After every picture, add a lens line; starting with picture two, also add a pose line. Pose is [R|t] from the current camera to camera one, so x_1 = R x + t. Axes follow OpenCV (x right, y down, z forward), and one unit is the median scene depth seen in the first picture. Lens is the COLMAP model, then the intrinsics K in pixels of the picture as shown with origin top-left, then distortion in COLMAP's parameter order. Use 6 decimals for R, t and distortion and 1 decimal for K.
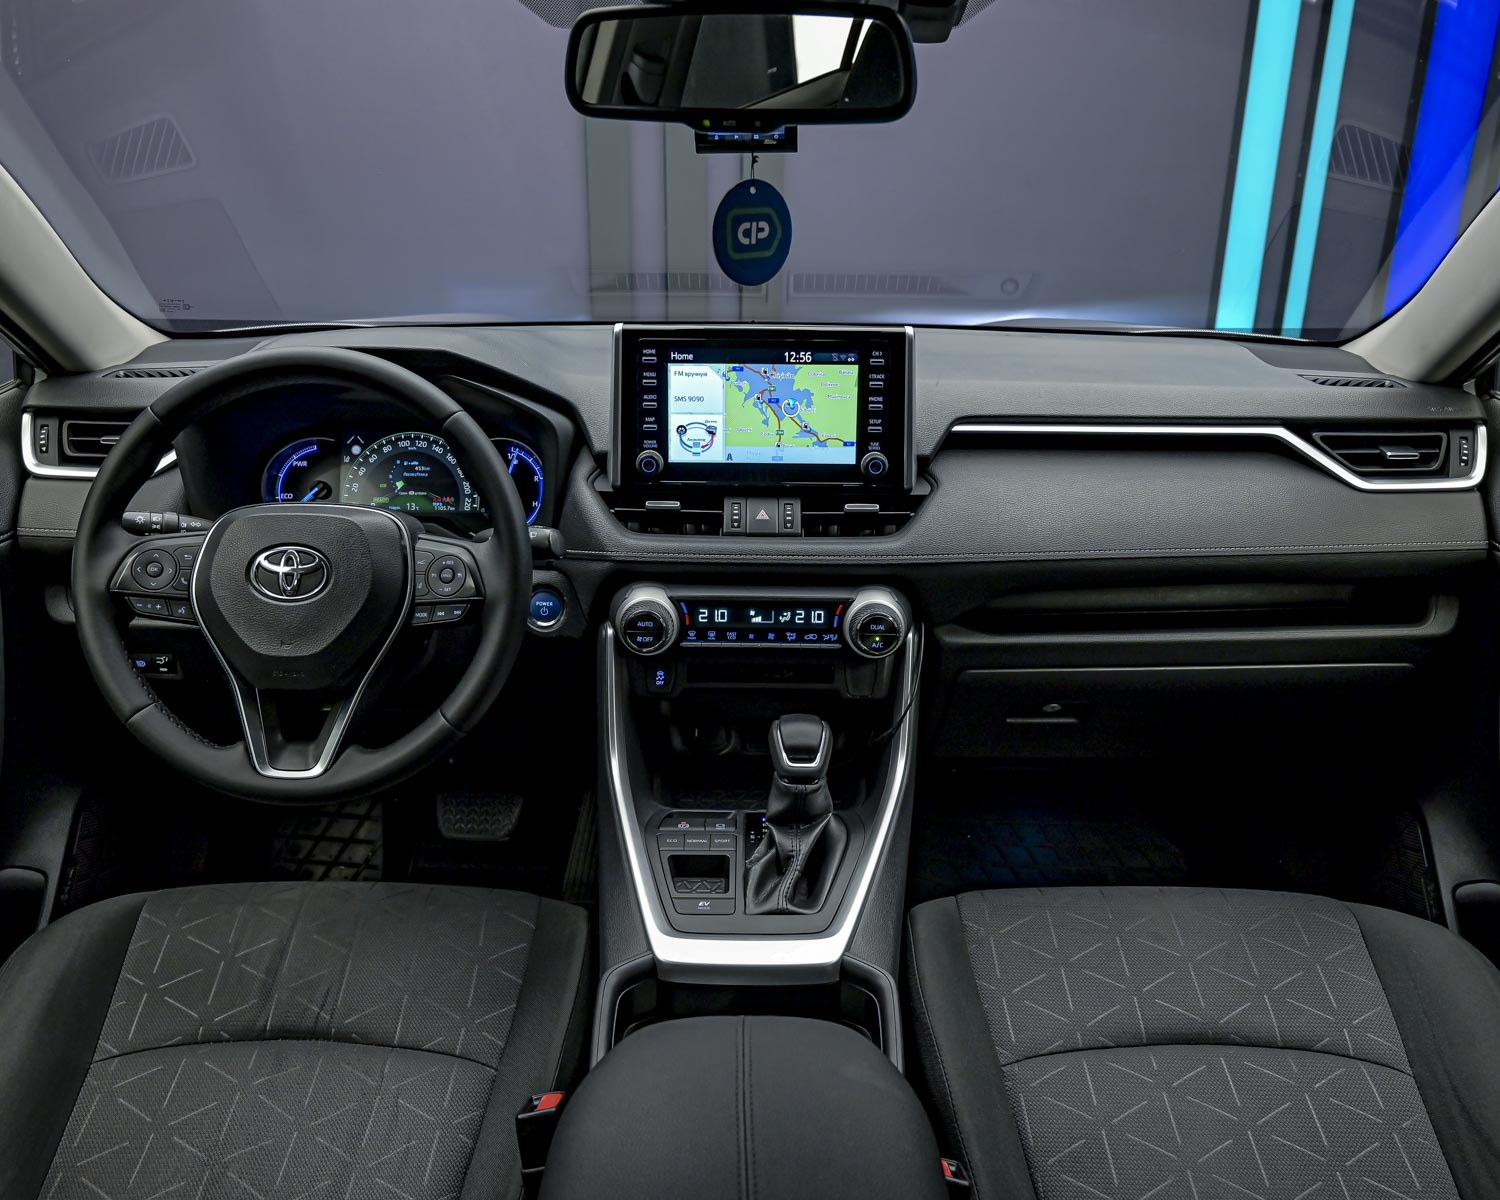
lens RADIAL K [[1234.5, 0, 746.0], [0, 1234.5, 602.0], [0, 0, 1]] dist [-0.004630, 0.000080]
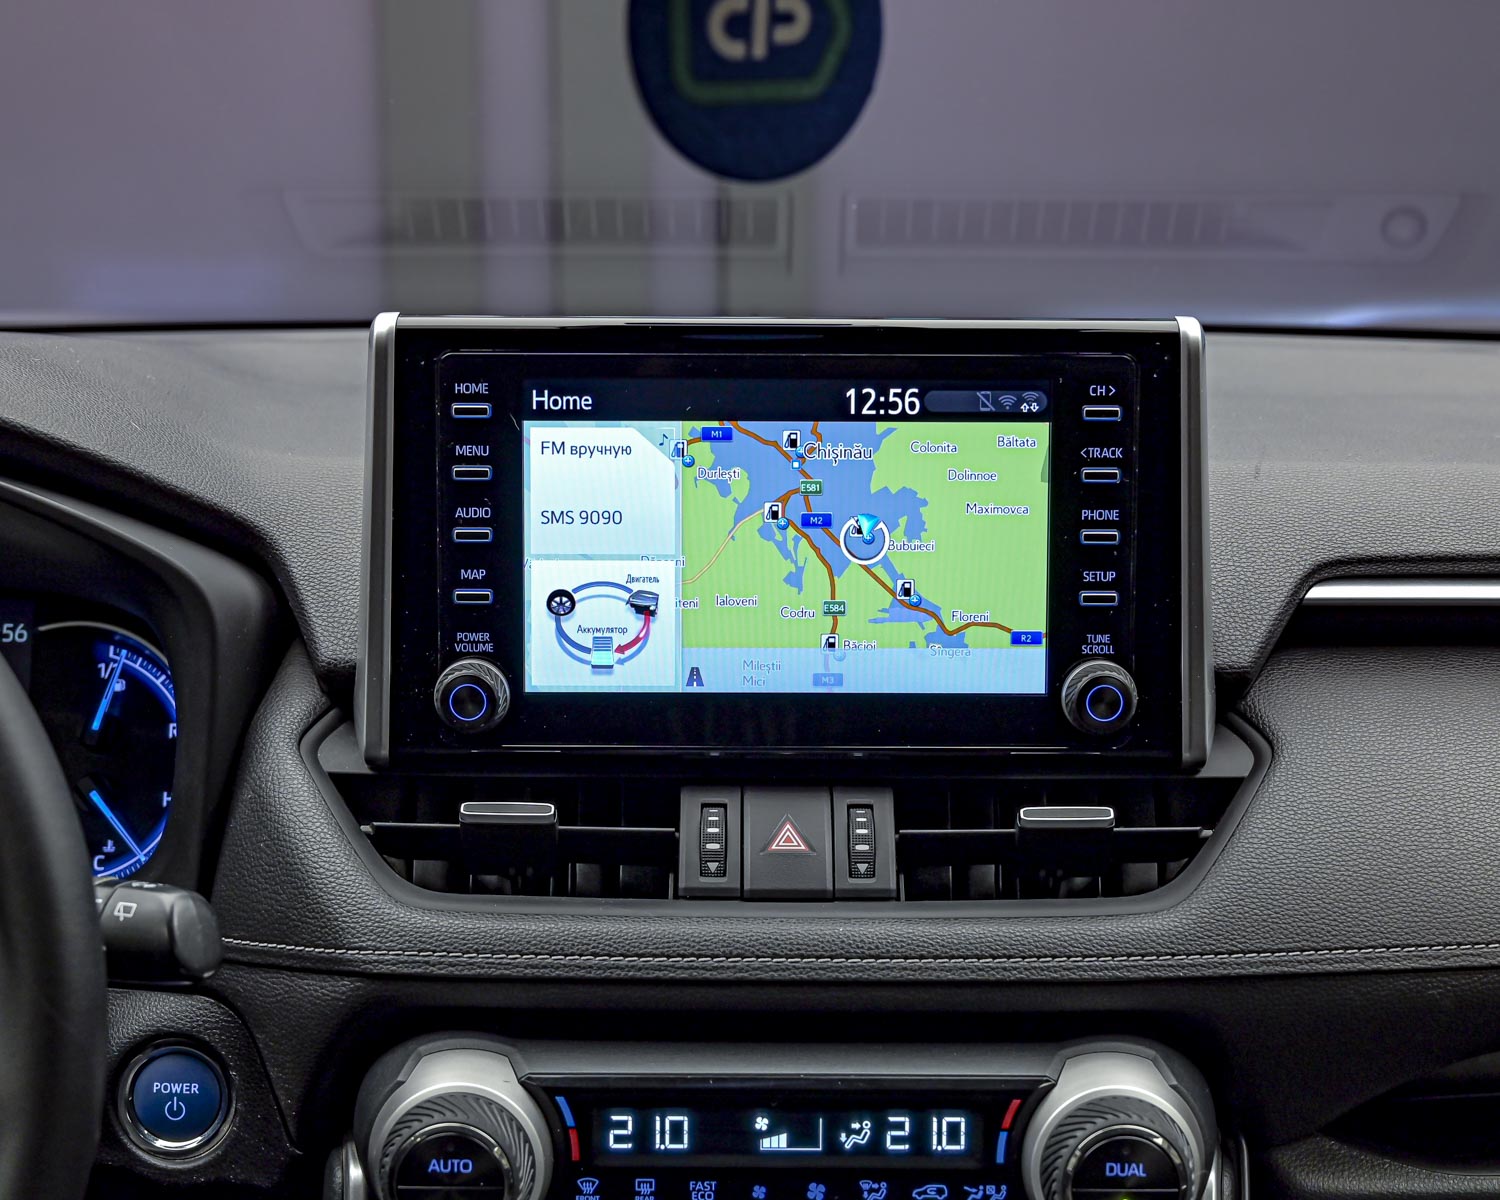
lens RADIAL K [[2537.3, 0, 750.0], [0, 2537.3, 600.0], [0, 0, 1]] dist [-0.001419, -0.016776]
pose [[0.999970, -0.005714, 0.005310, -0.001078], [0.006327, 0.992301, -0.123685, -0.049173], [-0.004562, 0.123715, 0.992307, 0.270442]]
